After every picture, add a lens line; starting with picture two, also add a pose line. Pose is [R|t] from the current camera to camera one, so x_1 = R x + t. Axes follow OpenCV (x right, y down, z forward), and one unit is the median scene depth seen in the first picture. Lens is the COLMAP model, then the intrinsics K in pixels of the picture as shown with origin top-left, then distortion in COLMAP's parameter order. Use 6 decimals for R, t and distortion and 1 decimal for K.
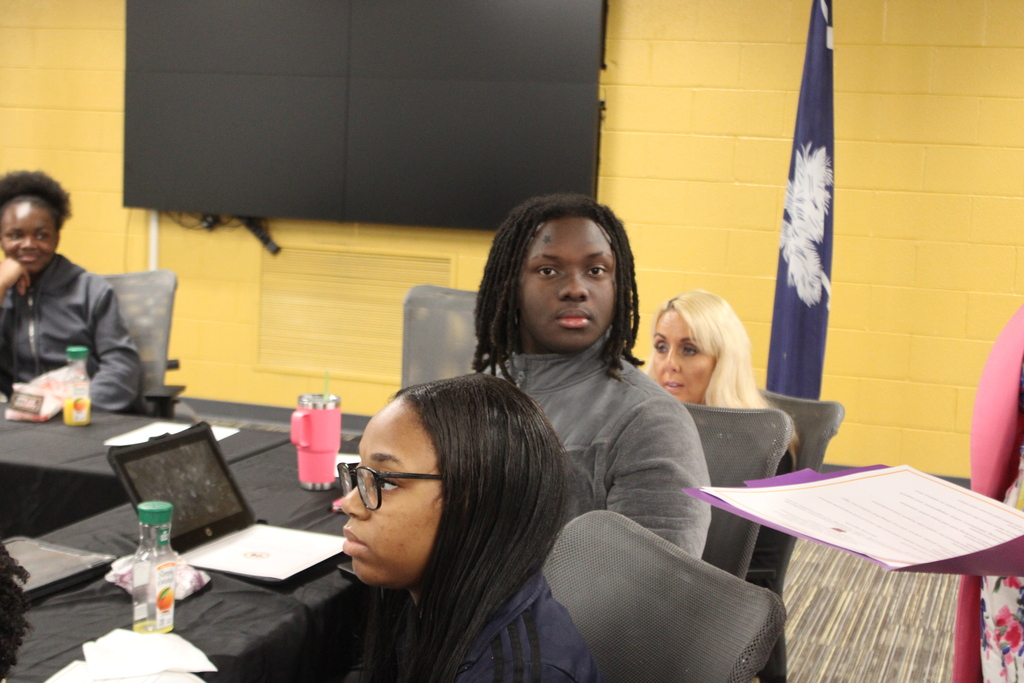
lens RADIAL K [[1583.3, 0, 512.0], [0, 1583.3, 341.5], [0, 0, 1]] dist [-0.020903, -0.032597]
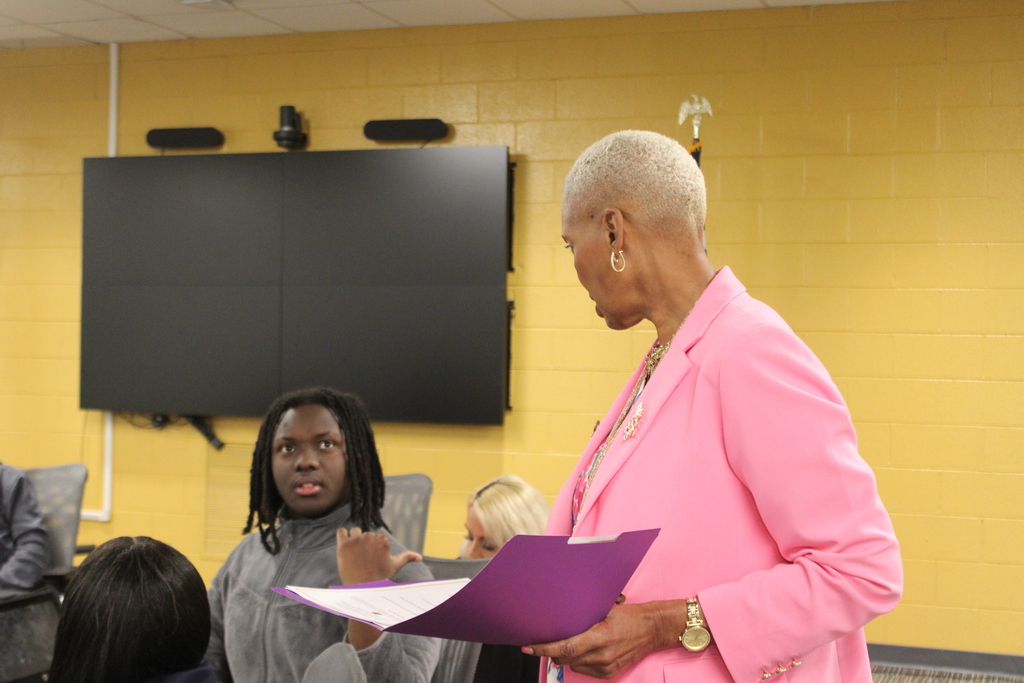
lens RADIAL K [[1583.3, 0, 512.0], [0, 1583.3, 341.5], [0, 0, 1]] dist [-0.020903, -0.032597]
pose [[0.999567, -0.026669, -0.012398, 0.070384], [0.024950, 0.992144, -0.122586, 0.009493], [0.015570, 0.122224, 0.992380, -0.078731]]
